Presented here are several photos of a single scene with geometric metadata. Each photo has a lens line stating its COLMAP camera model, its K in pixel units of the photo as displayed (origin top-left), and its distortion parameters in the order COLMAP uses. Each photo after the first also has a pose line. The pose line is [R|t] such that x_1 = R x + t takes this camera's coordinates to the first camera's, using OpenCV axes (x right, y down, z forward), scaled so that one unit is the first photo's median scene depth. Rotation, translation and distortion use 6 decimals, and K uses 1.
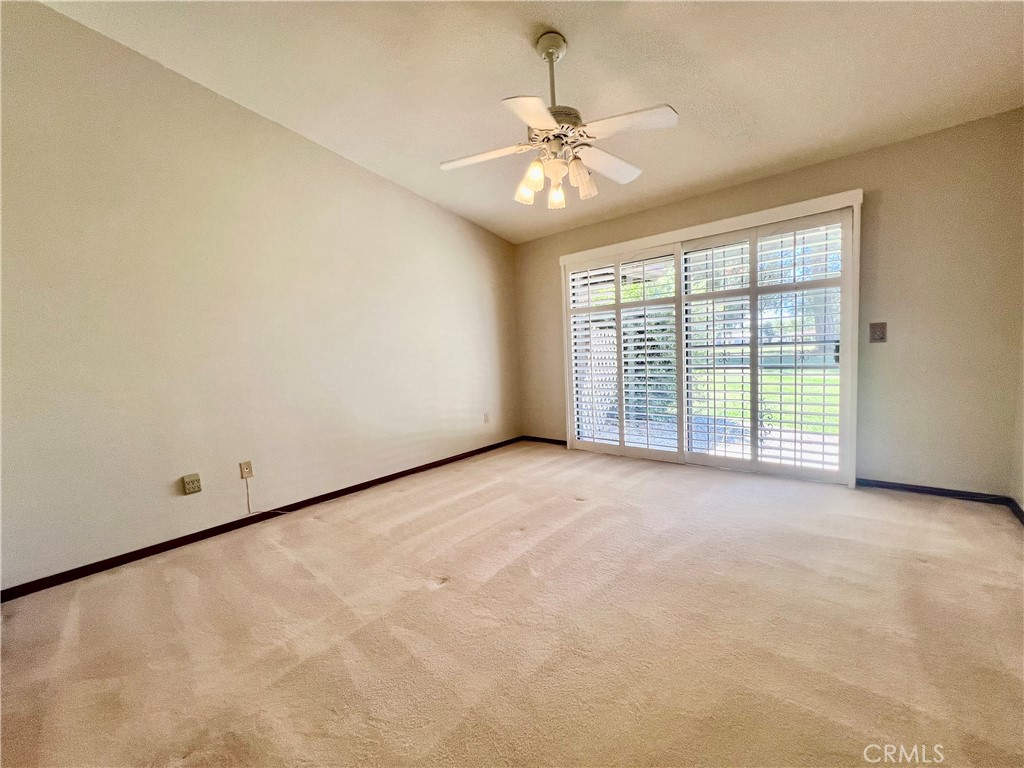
lens RADIAL K [[409.5, 0, 508.3], [0, 409.5, 382.0], [0, 0, 1]] dist [0.000272, 0.001201]
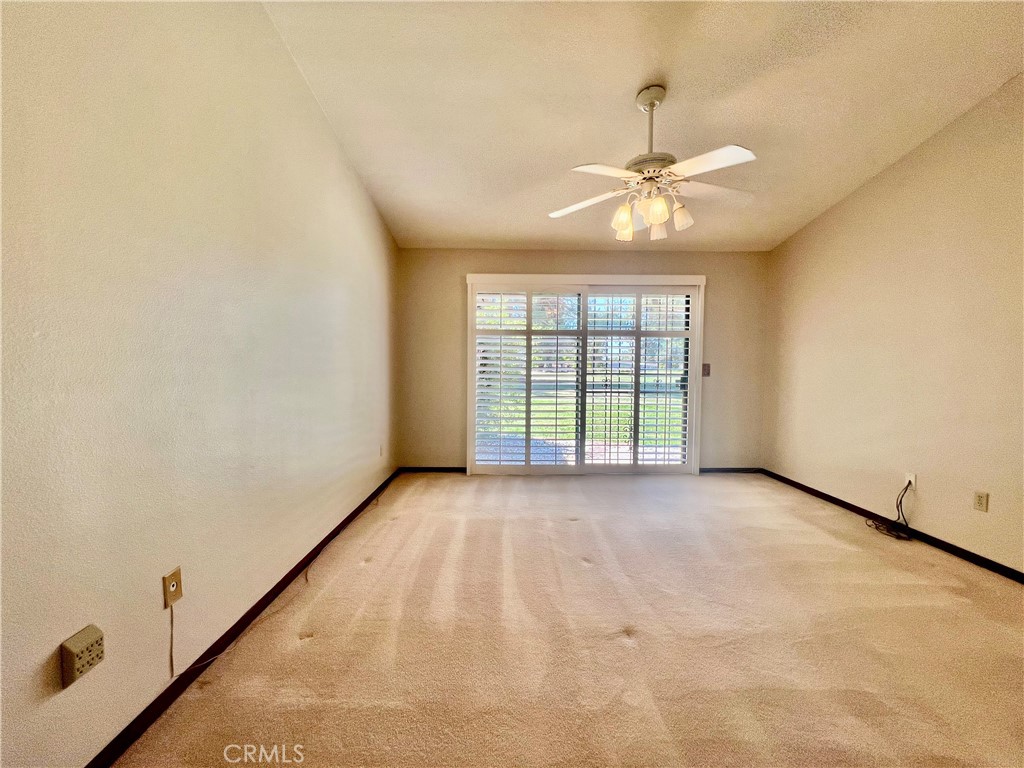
lens RADIAL K [[409.5, 0, 509.7], [0, 409.5, 383.6], [0, 0, 1]] dist [0.000272, 0.001201]
pose [[0.746183, 0.026095, 0.665229, -0.575137], [0.008024, 0.998806, -0.048180, -0.002861], [-0.665692, 0.041289, 0.745083, 0.303919]]
